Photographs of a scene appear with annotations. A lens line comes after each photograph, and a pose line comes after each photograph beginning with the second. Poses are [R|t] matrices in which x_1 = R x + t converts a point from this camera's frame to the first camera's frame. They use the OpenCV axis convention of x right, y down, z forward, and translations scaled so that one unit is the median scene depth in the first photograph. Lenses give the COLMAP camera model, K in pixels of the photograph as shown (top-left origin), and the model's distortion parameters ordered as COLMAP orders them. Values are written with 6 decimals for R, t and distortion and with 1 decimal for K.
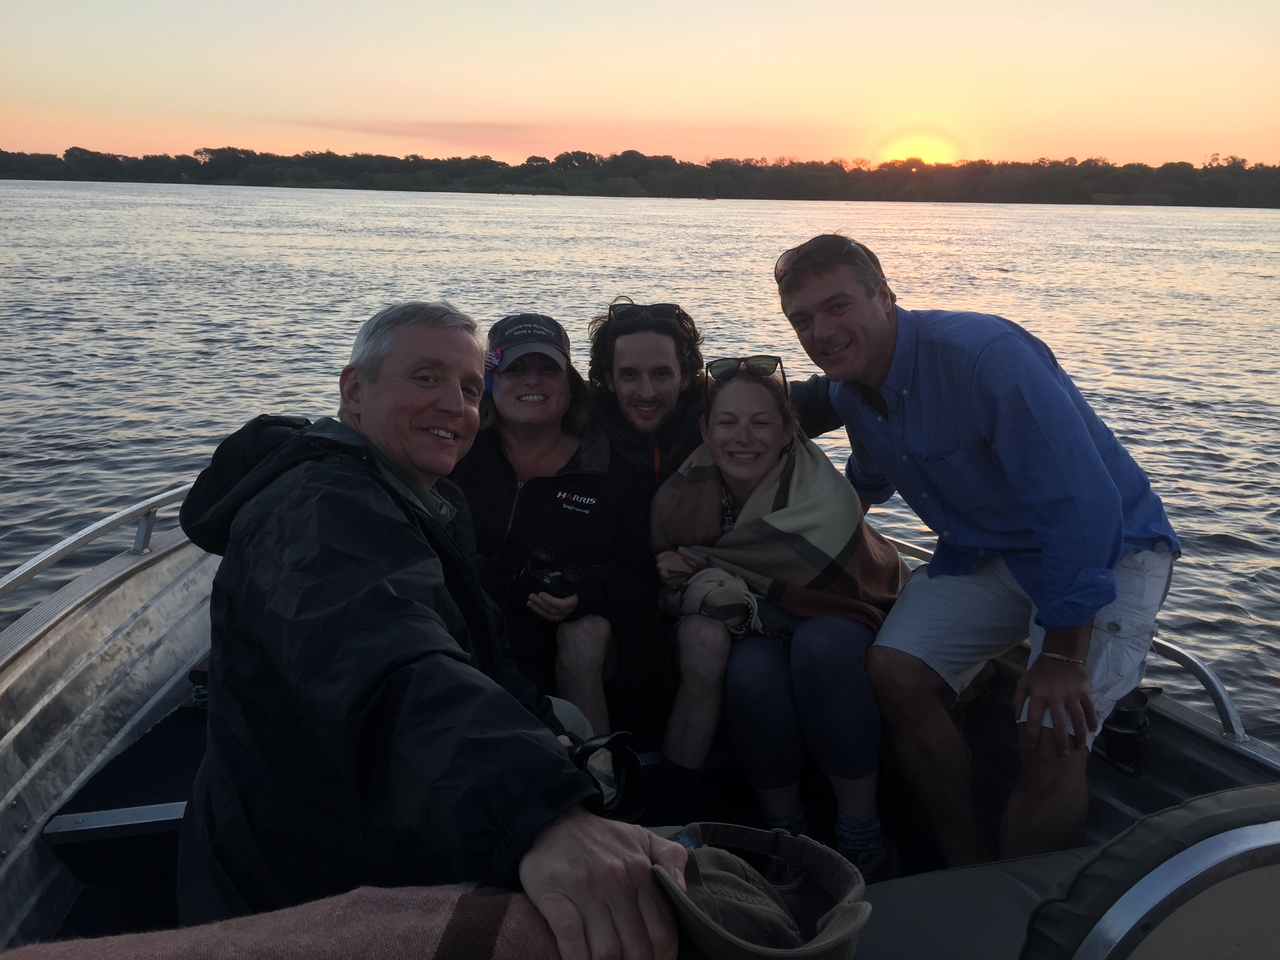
lens RADIAL K [[1085.3, 0, 695.8], [0, 1085.3, 414.6], [0, 0, 1]] dist [0.058451, -0.062474]
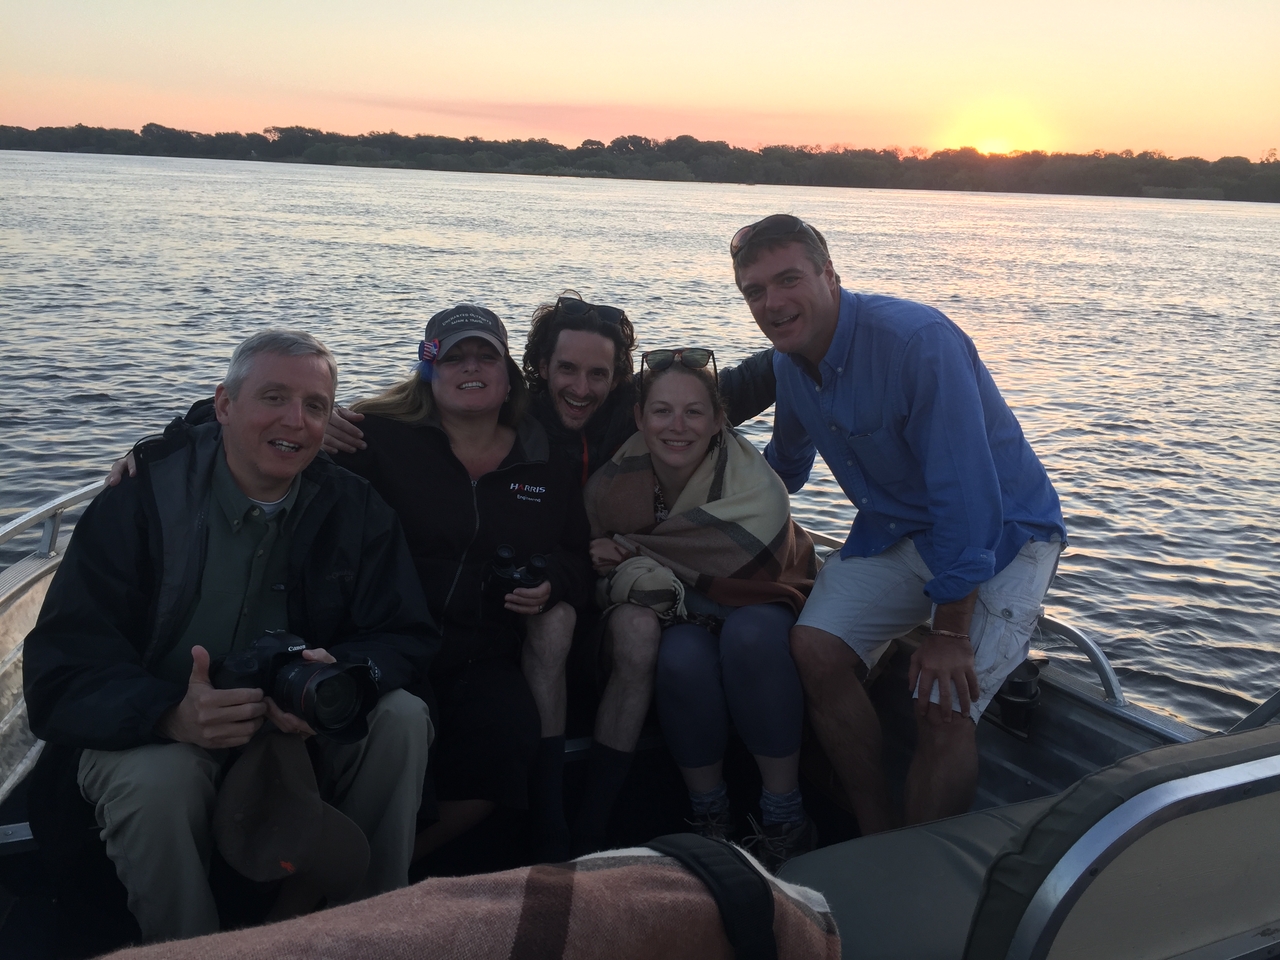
lens RADIAL K [[1085.3, 0, 641.3], [0, 1085.3, 463.1], [0, 0, 1]] dist [0.058451, -0.062474]
pose [[0.994252, -0.014949, 0.106020, -0.161007], [0.009365, 0.998552, 0.052975, 0.002172], [-0.106659, -0.051677, 0.992952, 0.001325]]
